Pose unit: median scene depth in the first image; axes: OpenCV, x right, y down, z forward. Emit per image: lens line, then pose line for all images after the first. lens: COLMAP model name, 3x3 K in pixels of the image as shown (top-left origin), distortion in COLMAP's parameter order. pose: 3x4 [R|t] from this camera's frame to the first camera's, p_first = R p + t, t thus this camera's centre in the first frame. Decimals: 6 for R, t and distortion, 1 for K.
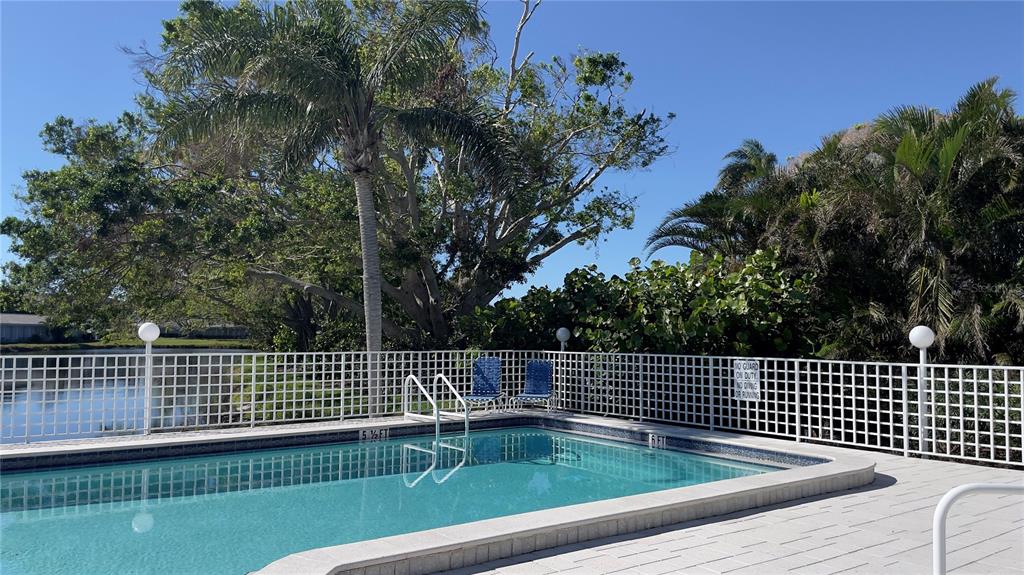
lens RADIAL K [[794.4, 0, 512.0], [0, 794.4, 287.5], [0, 0, 1]] dist [0.103798, -0.148153]
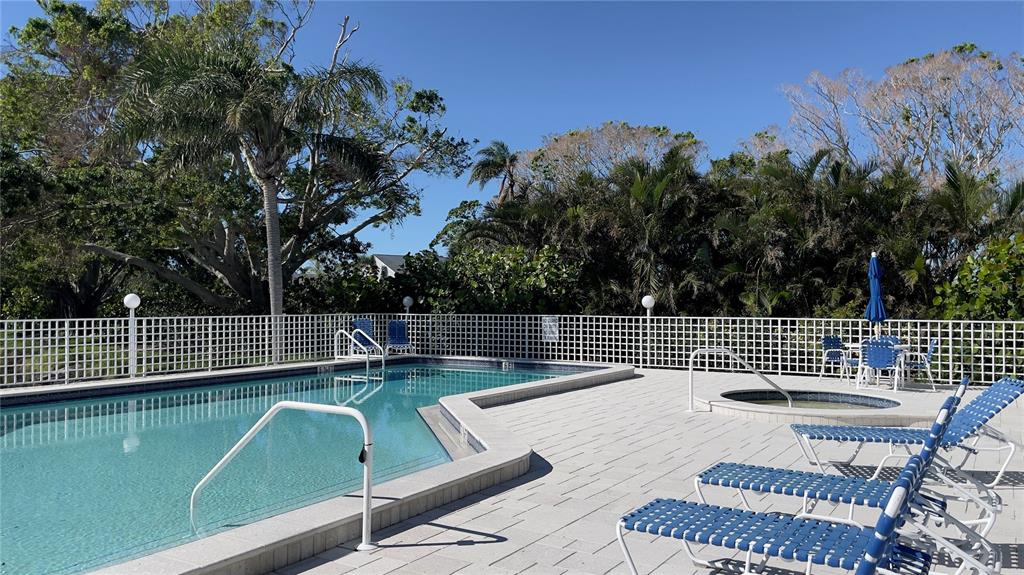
lens RADIAL K [[794.4, 0, 512.0], [0, 794.4, 287.5], [0, 0, 1]] dist [0.103798, -0.148153]
pose [[0.934616, 0.001769, 0.355655, -0.335769], [-0.016984, 0.999069, 0.039663, -0.029466], [-0.355254, -0.043110, 0.933775, -0.447566]]
